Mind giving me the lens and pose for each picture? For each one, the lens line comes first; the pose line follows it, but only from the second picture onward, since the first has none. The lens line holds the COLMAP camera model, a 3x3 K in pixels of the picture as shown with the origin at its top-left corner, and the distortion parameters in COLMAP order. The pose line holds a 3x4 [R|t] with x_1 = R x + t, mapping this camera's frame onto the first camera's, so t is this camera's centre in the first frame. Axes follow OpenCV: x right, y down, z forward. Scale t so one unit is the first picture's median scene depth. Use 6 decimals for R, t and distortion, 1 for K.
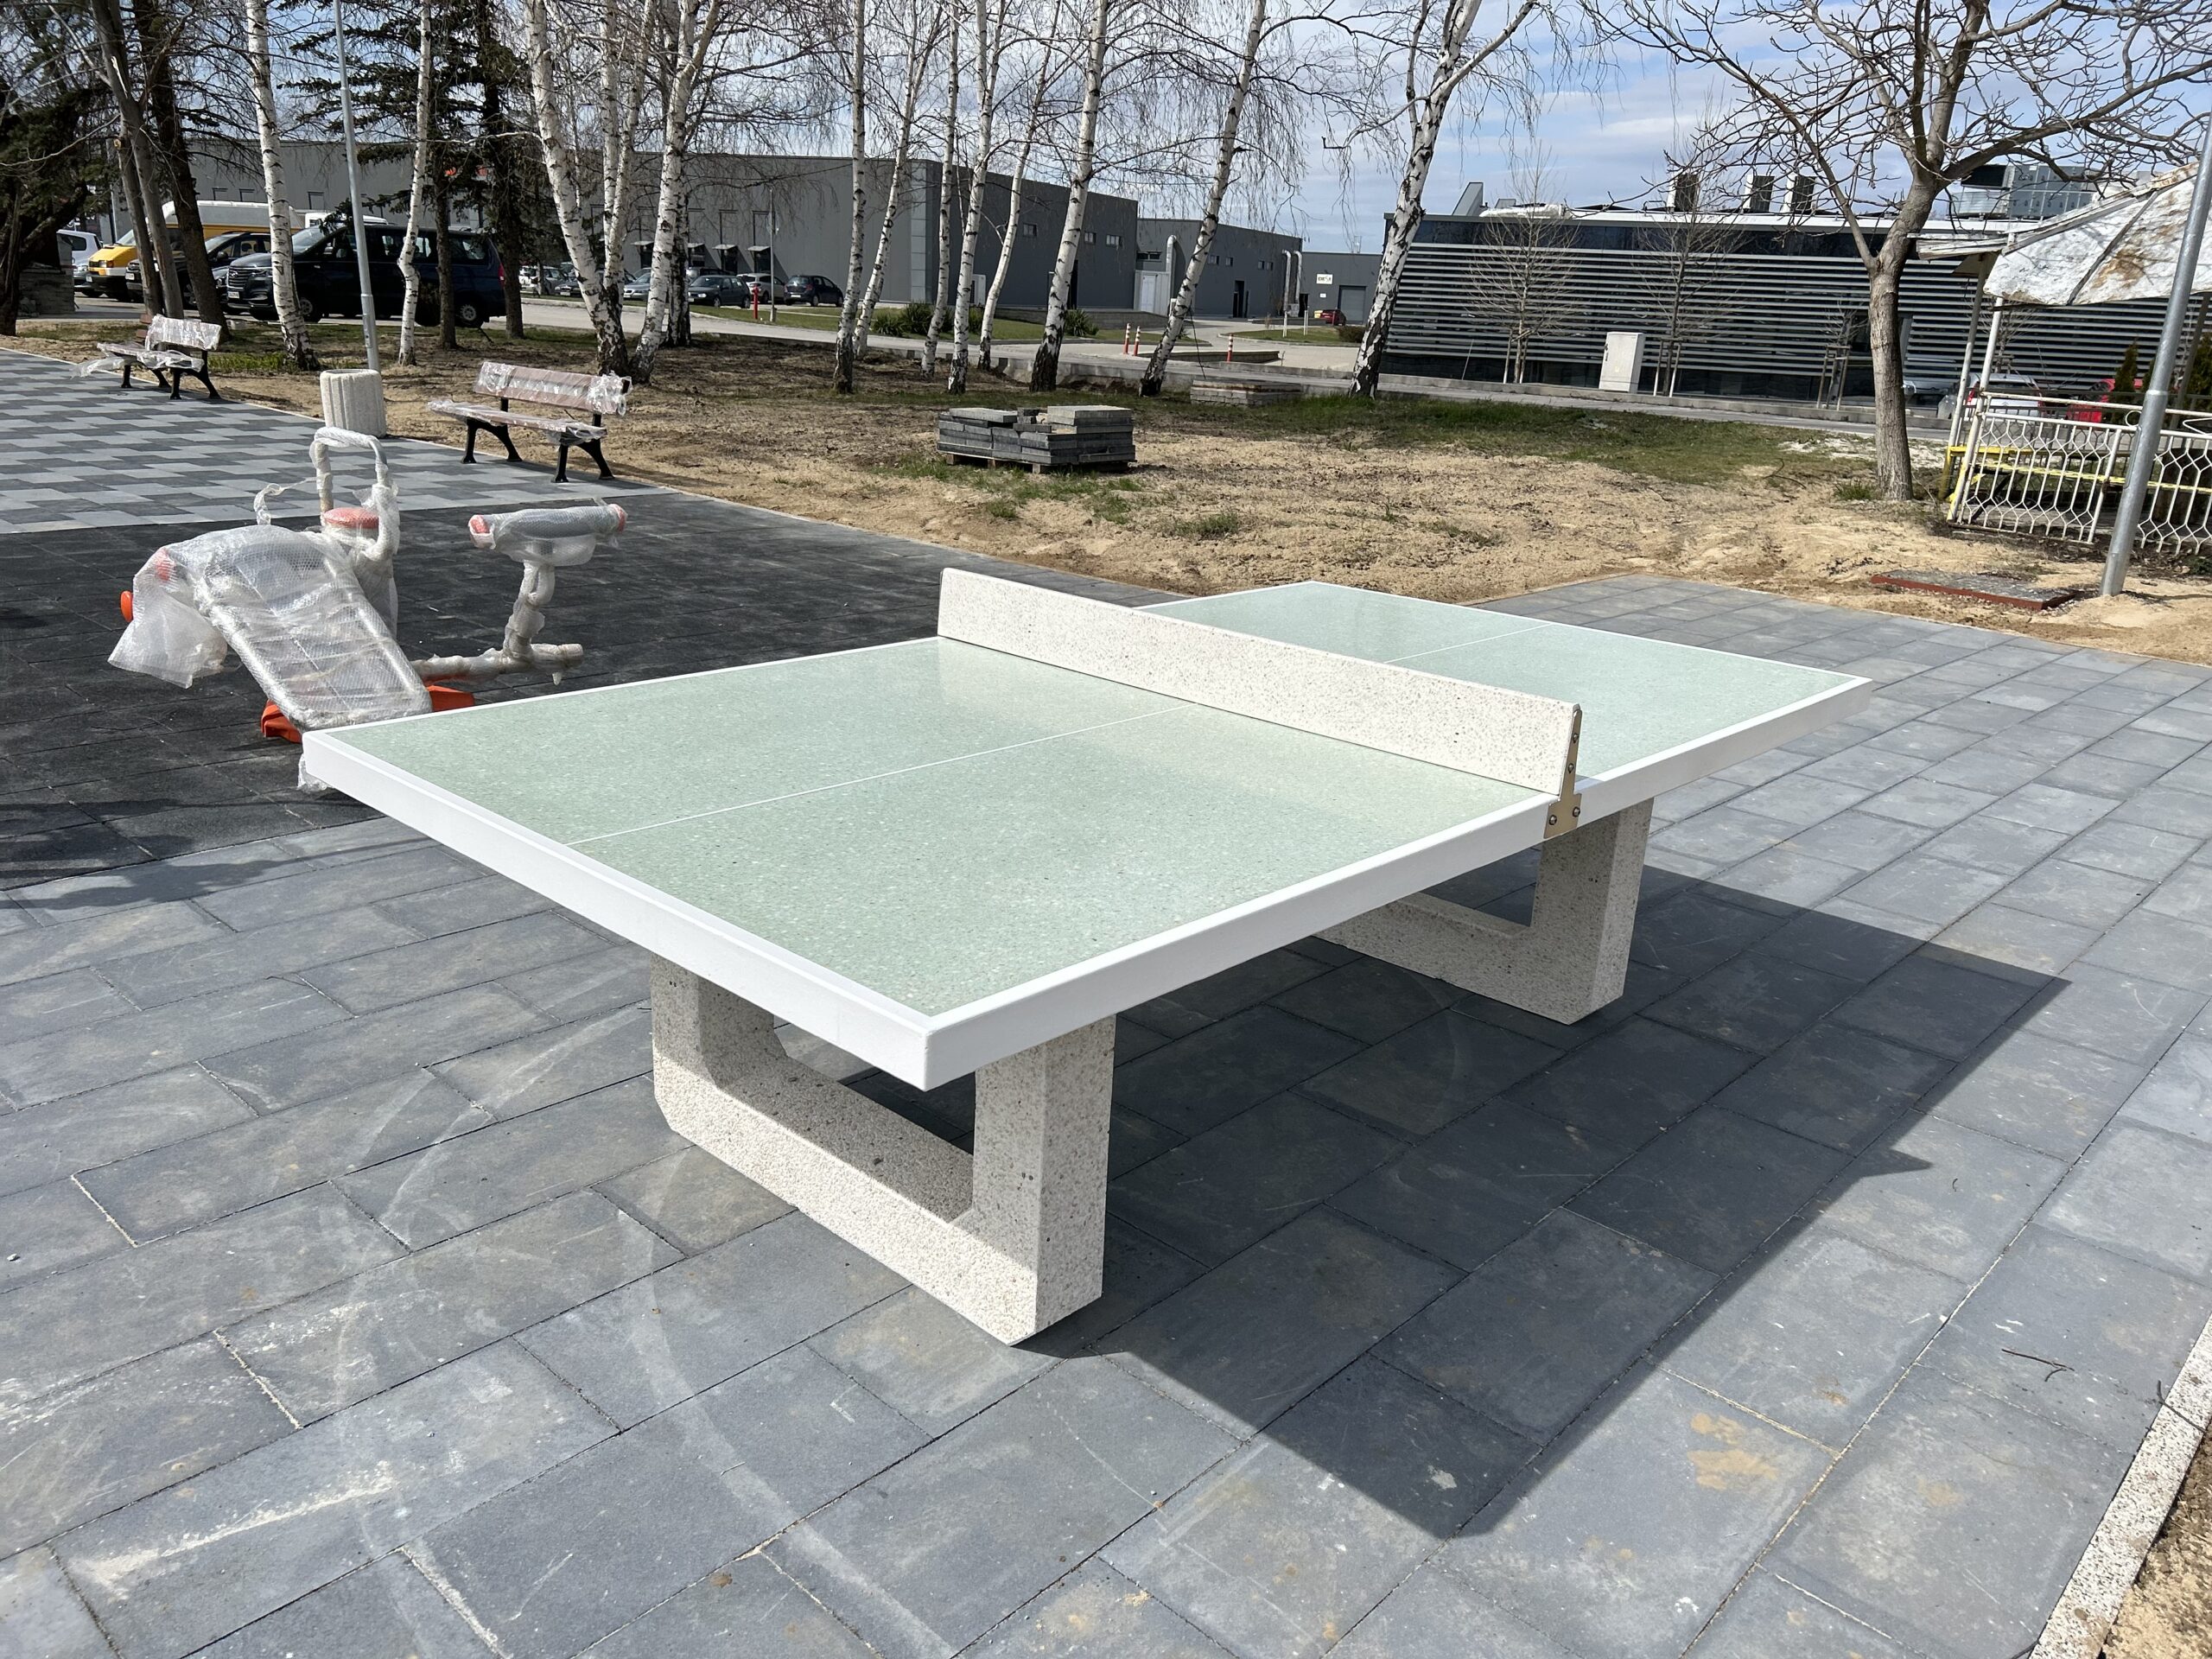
lens RADIAL K [[1676.7, 0, 1106.0], [0, 1676.7, 829.5], [0, 0, 1]] dist [0.023752, -0.005248]
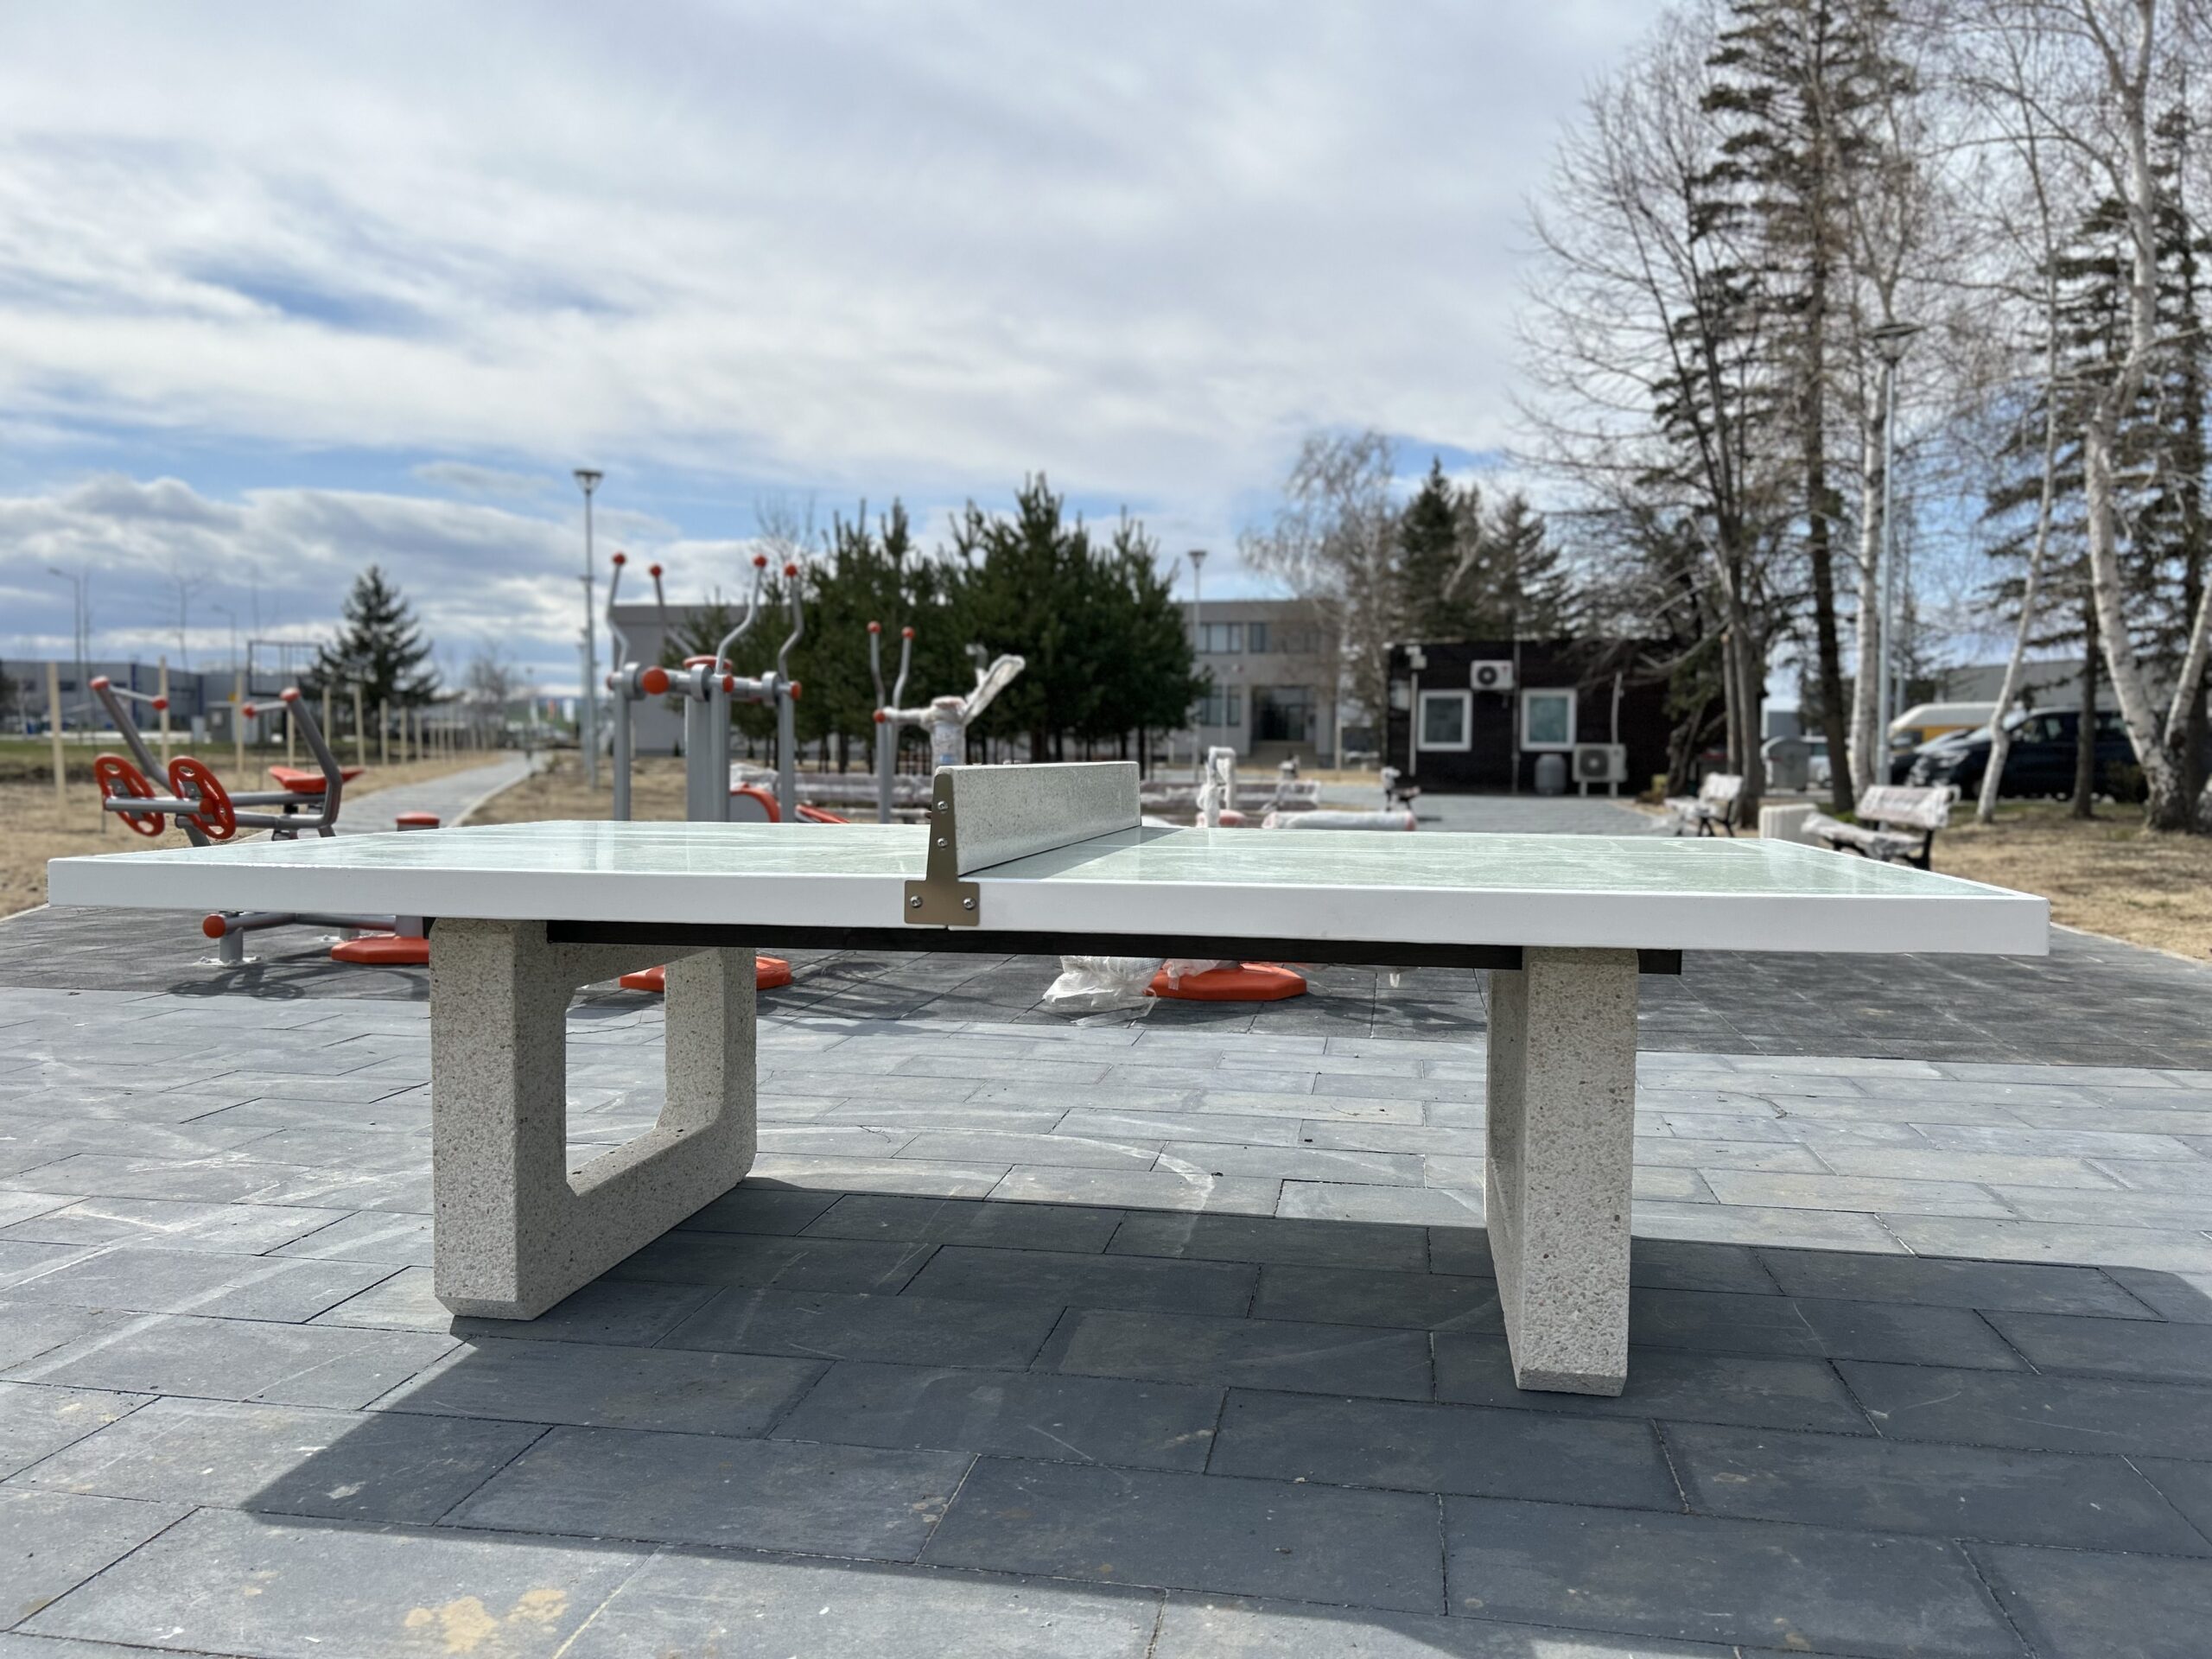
lens RADIAL K [[1657.8, 0, 1106.0], [0, 1657.8, 829.5], [0, 0, 1]] dist [0.040722, -0.035742]
pose [[0.542157, -0.002882, -0.840272, 1.007290], [-0.242958, 0.956744, -0.160041, 0.068186], [0.804386, 0.290918, 0.518005, 0.628133]]
